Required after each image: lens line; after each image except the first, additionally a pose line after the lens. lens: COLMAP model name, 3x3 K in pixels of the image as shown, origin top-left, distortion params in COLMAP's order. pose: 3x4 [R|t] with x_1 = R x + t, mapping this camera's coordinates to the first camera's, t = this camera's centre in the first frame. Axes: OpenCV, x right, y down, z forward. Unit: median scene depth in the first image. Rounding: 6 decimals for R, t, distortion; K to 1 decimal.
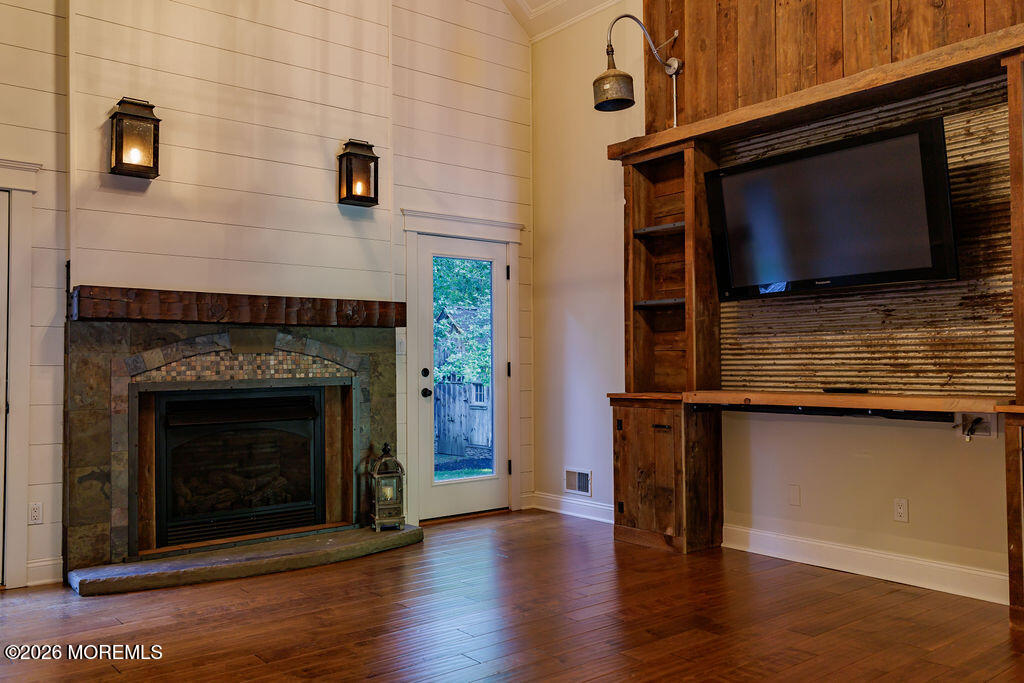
lens RADIAL K [[818.4, 0, 512.0], [0, 818.4, 341.5], [0, 0, 1]] dist [-0.008985, -0.001081]
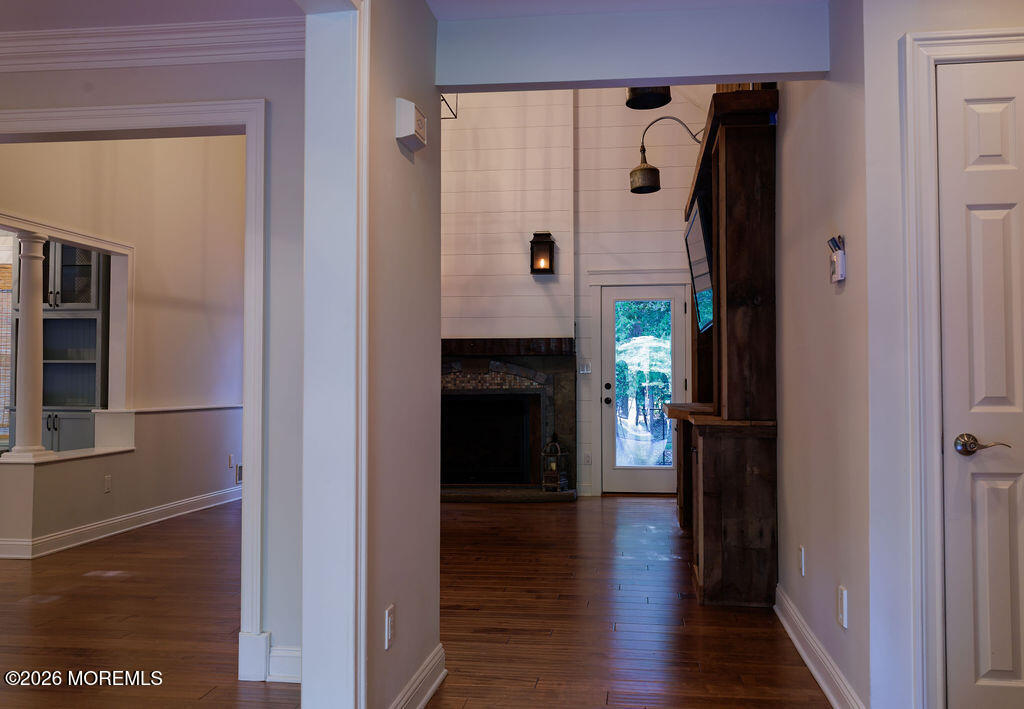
lens RADIAL K [[895.2, 0, 512.0], [0, 895.2, 354.5], [0, 0, 1]] dist [0.003564, 0.000106]
pose [[0.687122, -0.019438, -0.726282, 0.977281], [0.017205, 0.999797, -0.010481, -0.002984], [0.726338, -0.005294, 0.687317, -0.174572]]
